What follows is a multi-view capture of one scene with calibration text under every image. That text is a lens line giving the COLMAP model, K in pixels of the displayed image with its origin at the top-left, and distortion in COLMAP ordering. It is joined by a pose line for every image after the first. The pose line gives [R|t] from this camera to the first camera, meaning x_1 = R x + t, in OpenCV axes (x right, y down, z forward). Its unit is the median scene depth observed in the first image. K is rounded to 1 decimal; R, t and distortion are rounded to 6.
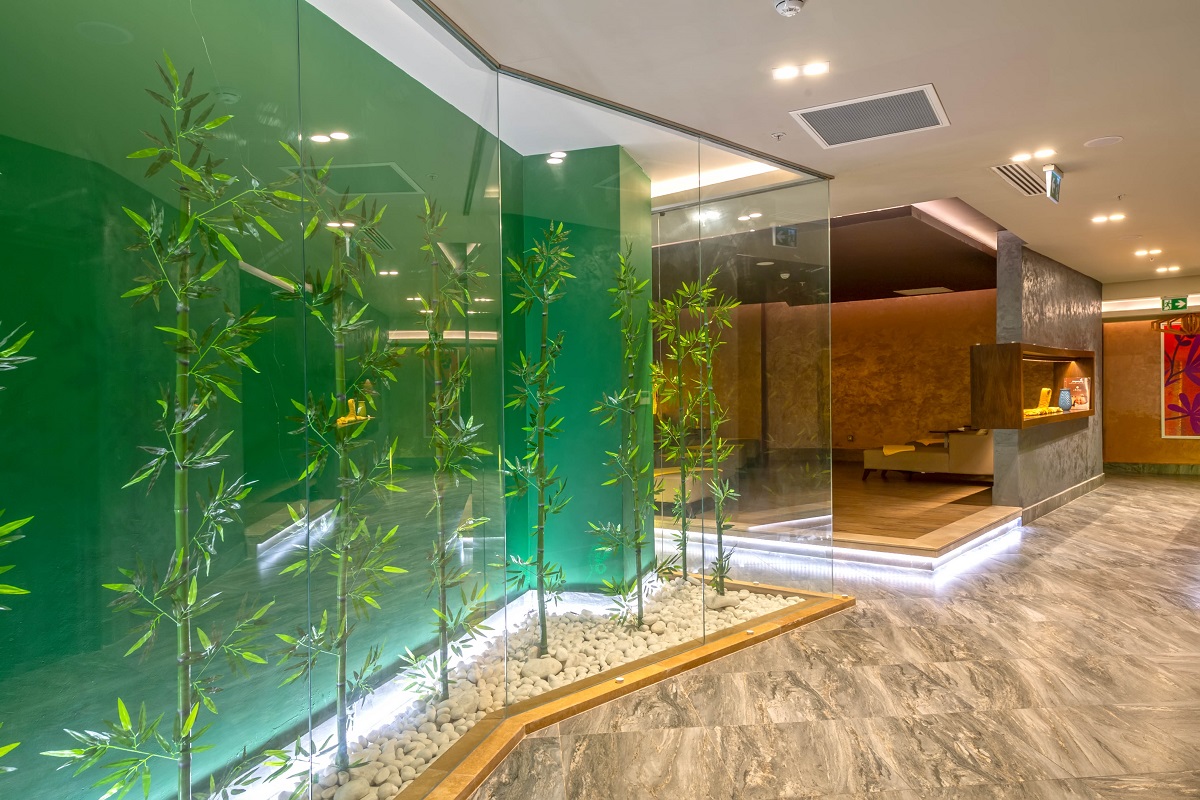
lens RADIAL K [[784.4, 0, 600.3], [0, 784.4, 399.0], [0, 0, 1]] dist [0.016048, 0.001219]
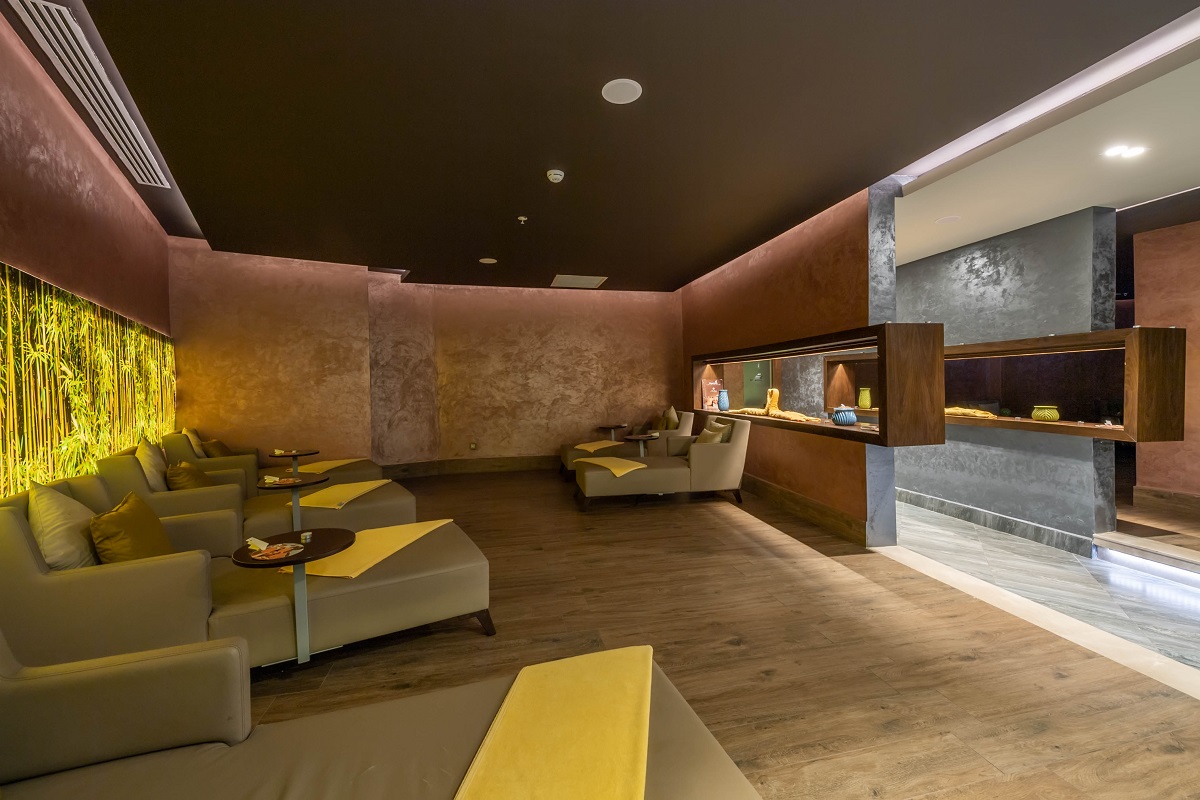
lens RADIAL K [[481.6, 0, 597.1], [0, 481.6, 399.7], [0, 0, 1]] dist [-0.001307, -0.000022]
pose [[0.633252, -0.011596, 0.773859, -0.005931], [0.007794, 0.999933, 0.008606, -0.005101], [-0.773907, 0.000582, 0.633299, 0.573699]]
